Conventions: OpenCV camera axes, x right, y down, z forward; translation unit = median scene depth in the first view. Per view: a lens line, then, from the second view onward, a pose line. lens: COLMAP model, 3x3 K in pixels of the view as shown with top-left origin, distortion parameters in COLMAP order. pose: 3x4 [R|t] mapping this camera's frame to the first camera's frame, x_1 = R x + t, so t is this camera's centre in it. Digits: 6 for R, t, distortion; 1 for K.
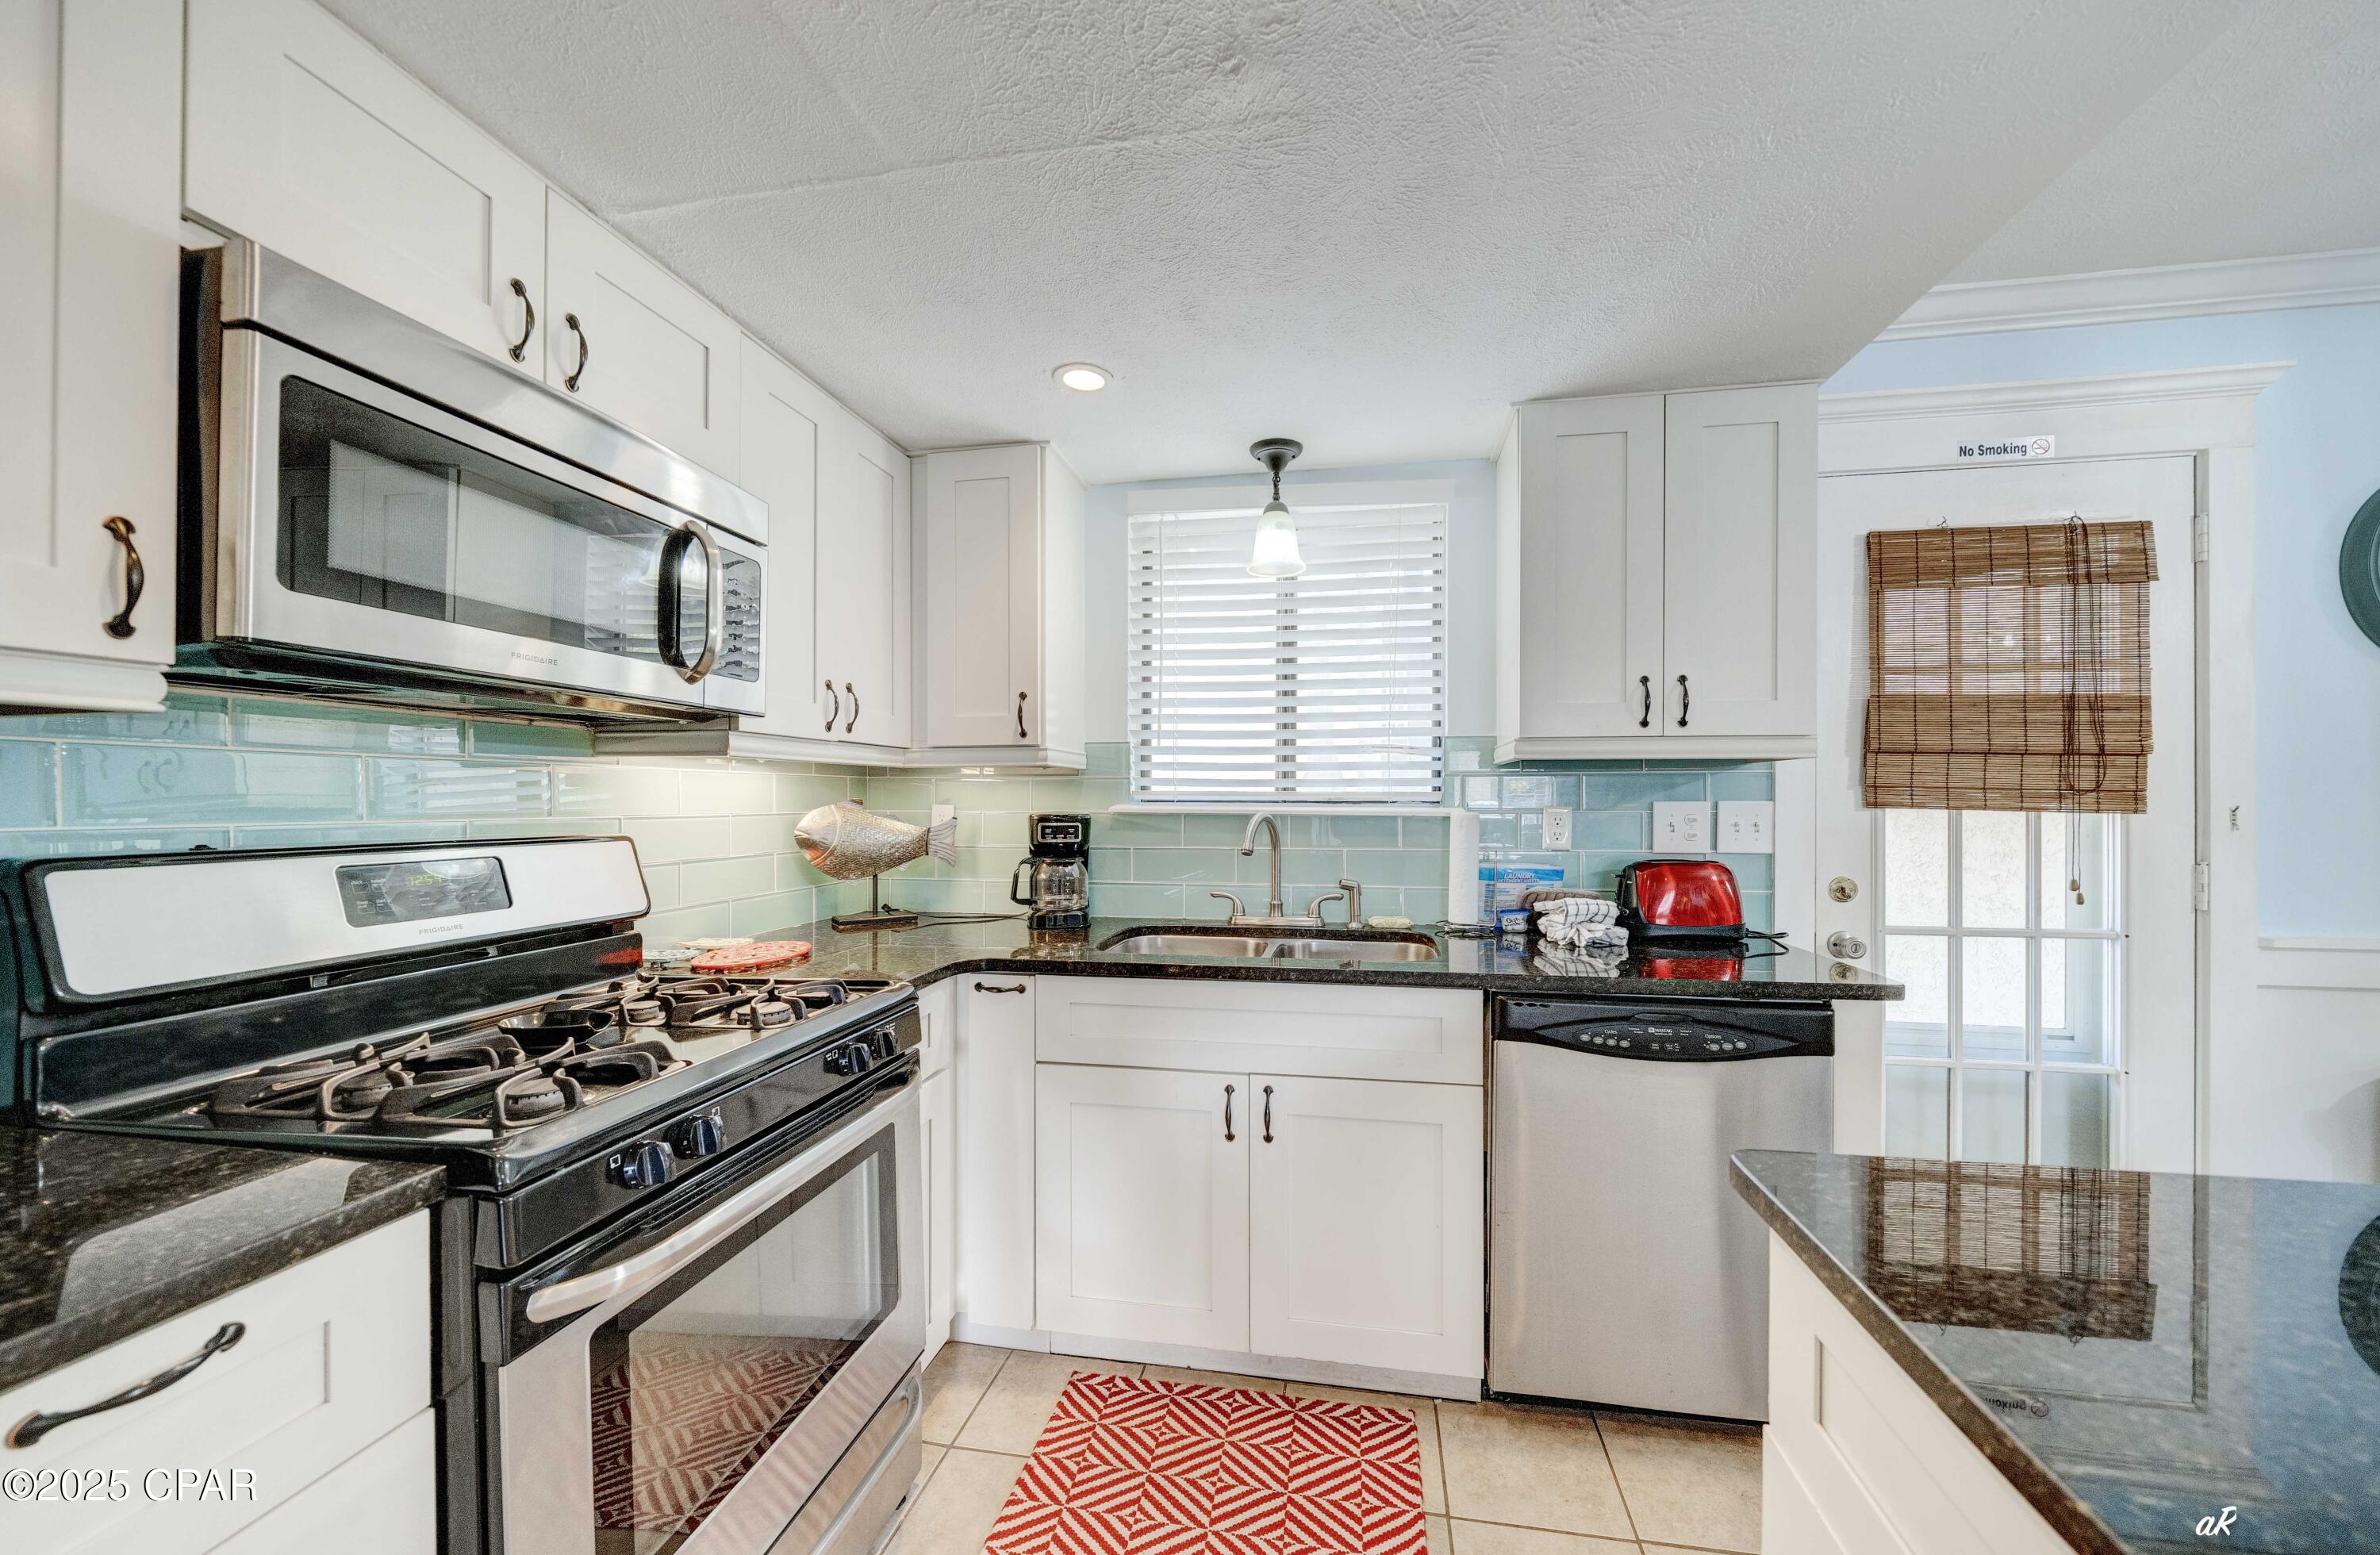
lens RADIAL K [[844.1, 0, 1204.4], [0, 844.1, 793.6], [0, 0, 1]] dist [-0.002512, -0.000286]
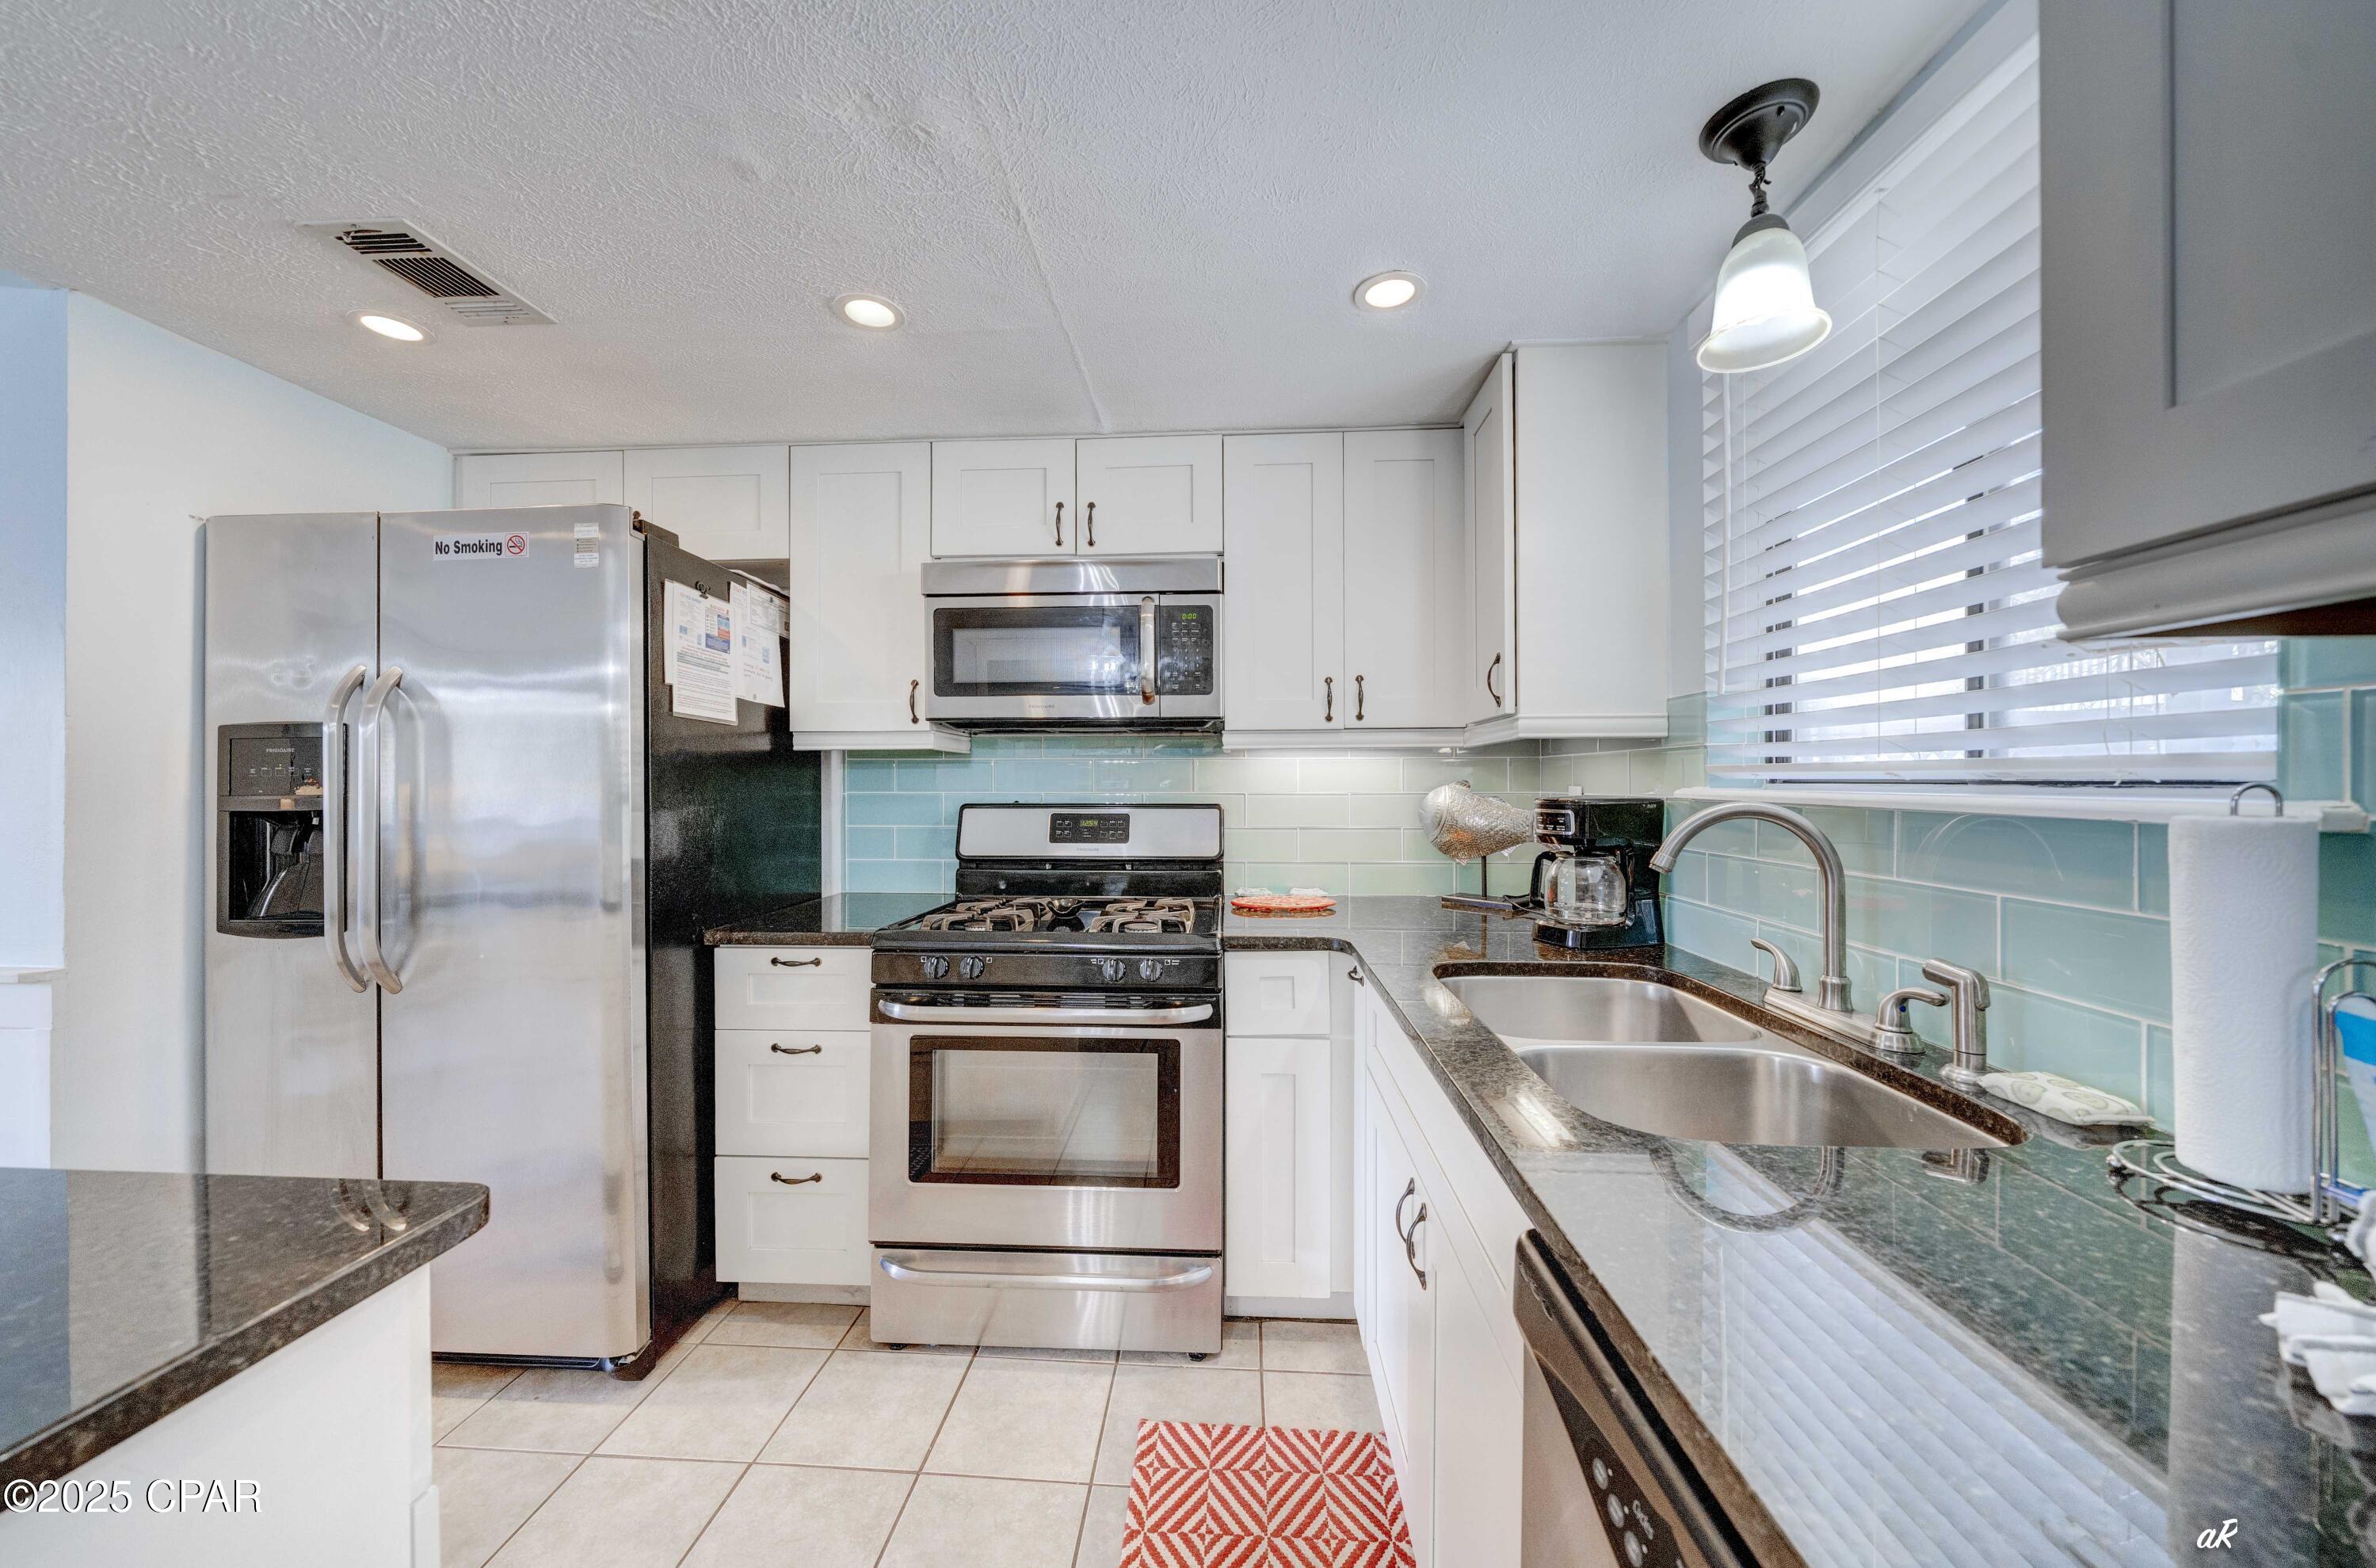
lens RADIAL K [[810.6, 0, 1168.9], [0, 810.6, 780.6], [0, 0, 1]] dist [-0.009460, 0.000732]
pose [[0.117032, -0.004574, -0.993118, 0.583412], [0.006577, 0.999971, -0.003831, 0.008729], [0.993106, -0.006083, 0.117059, 0.611042]]
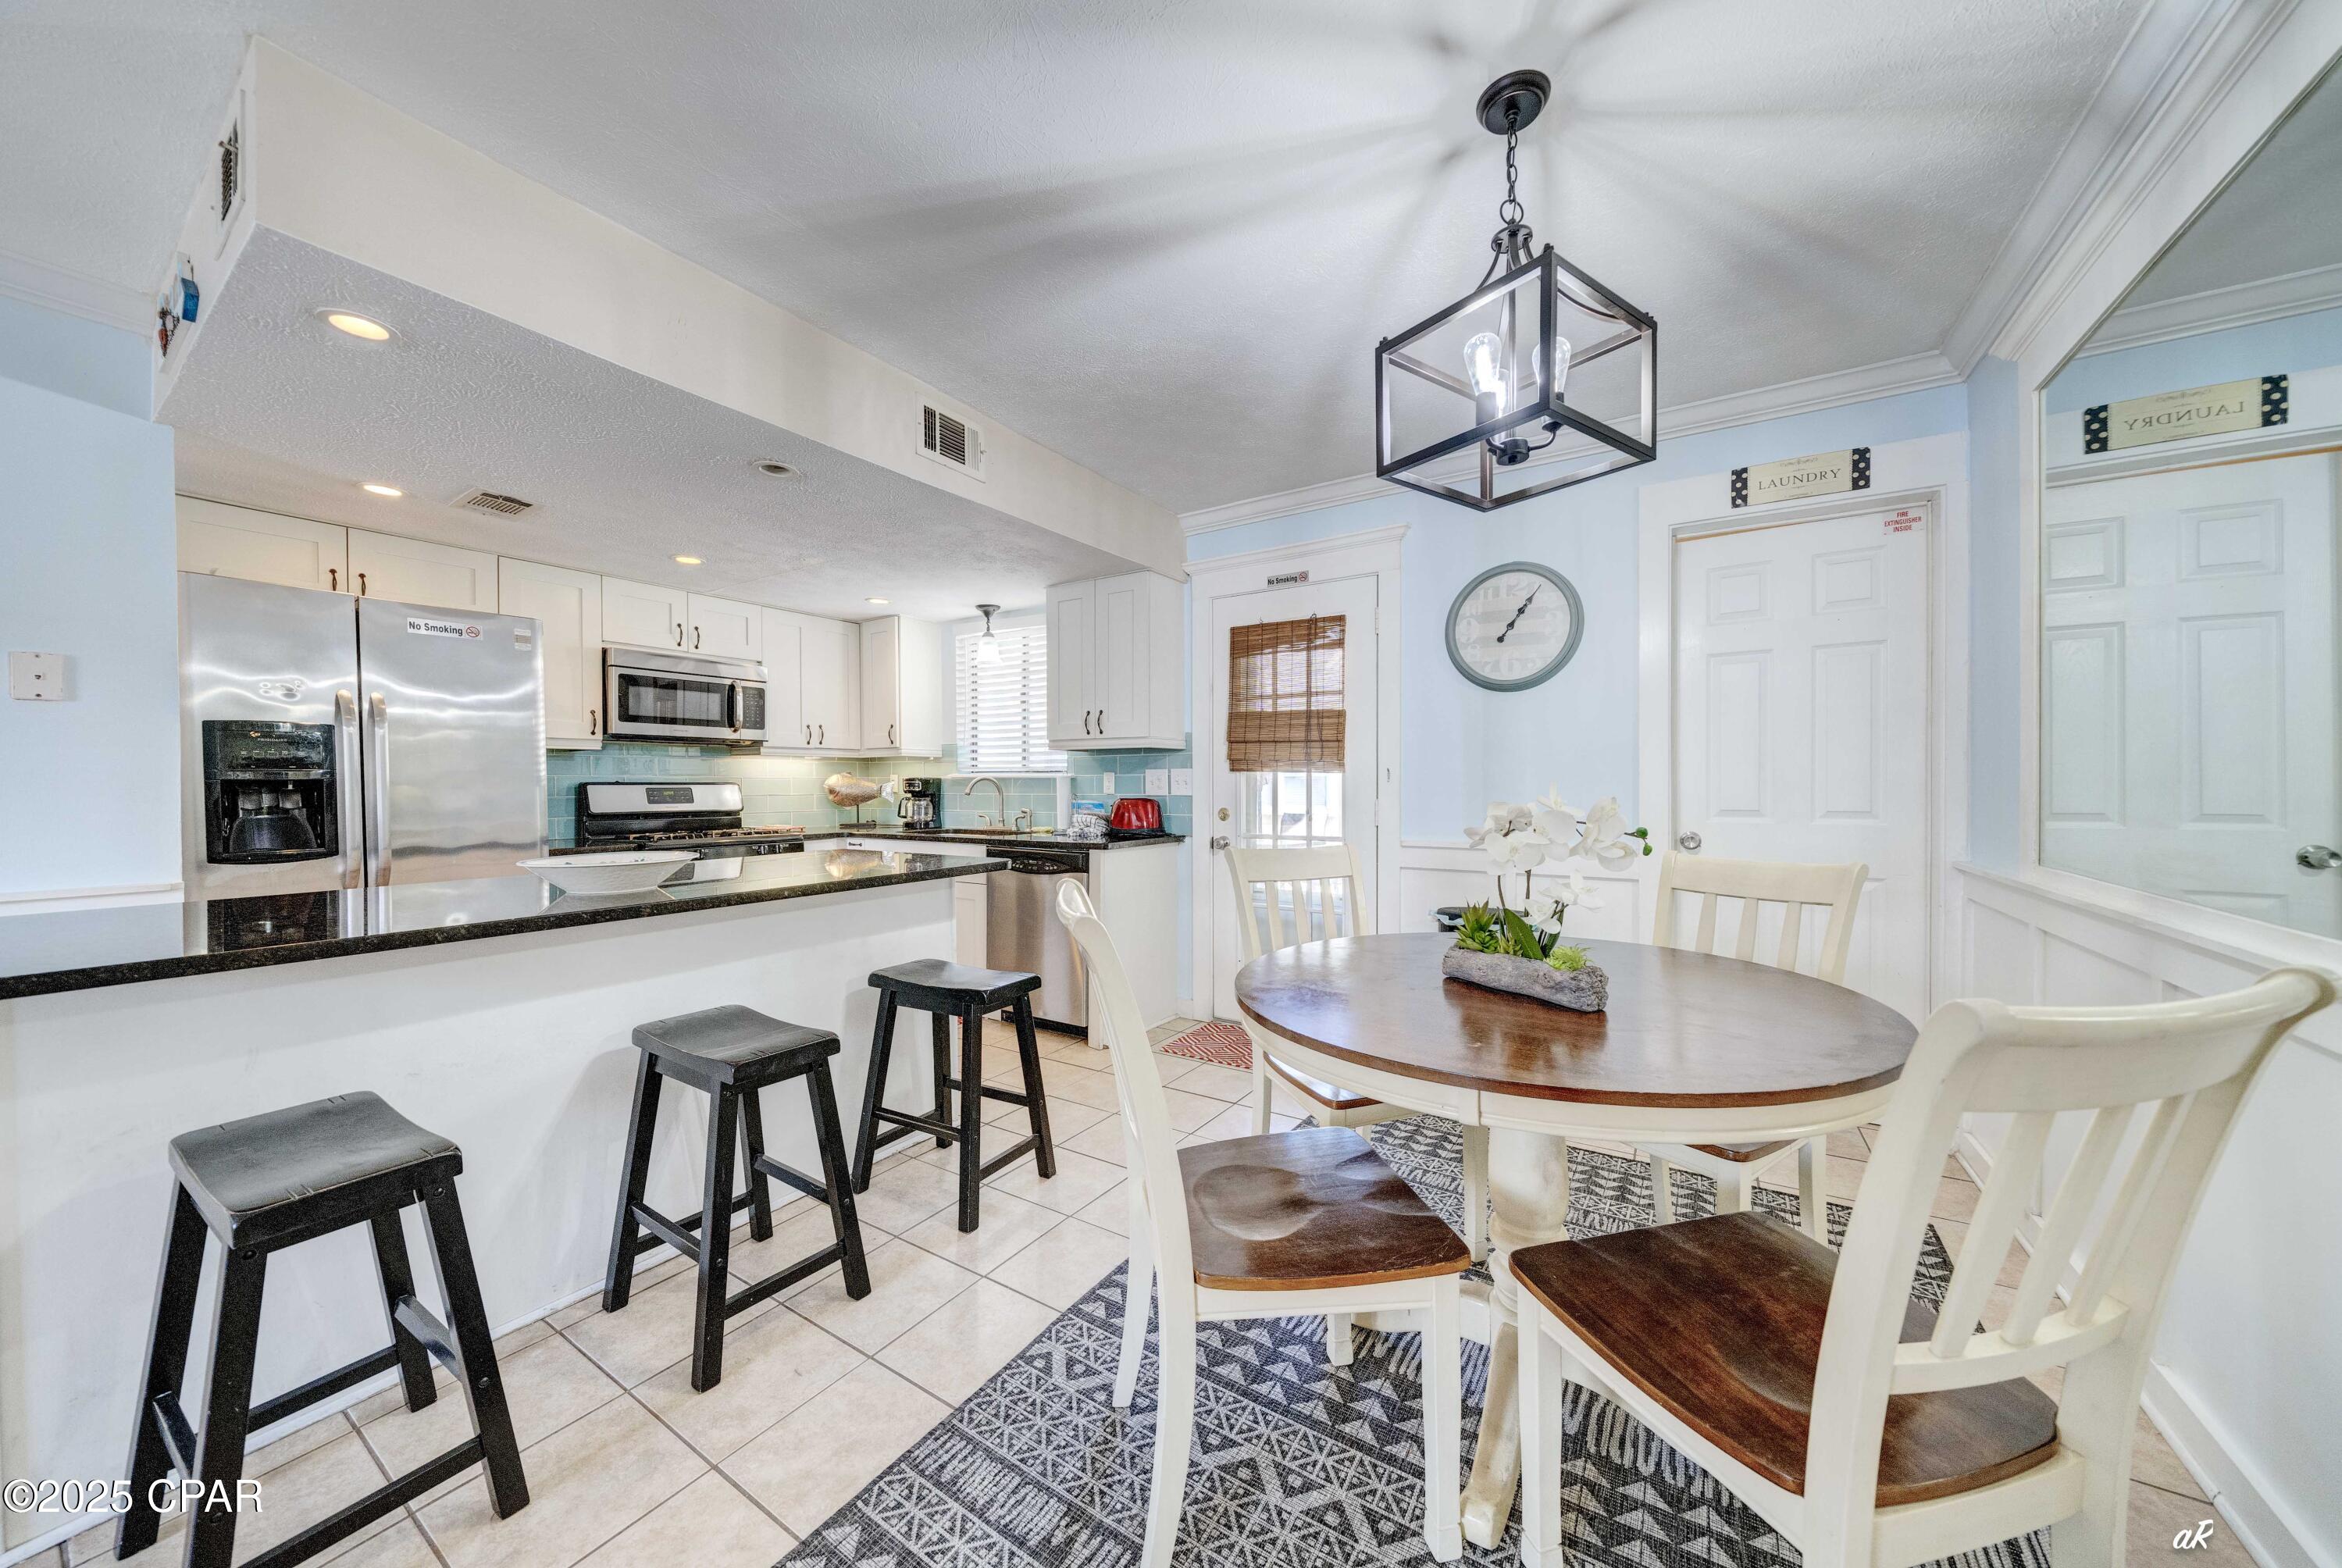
lens RADIAL K [[799.0, 0, 1153.6], [0, 799.0, 790.7], [0, 0, 1]] dist [-0.009460, 0.000732]
pose [[0.918455, 0.000793, -0.395524, 1.393622], [0.005094, 0.999891, 0.013833, 0.036554], [0.395492, -0.014720, 0.918351, -0.773852]]
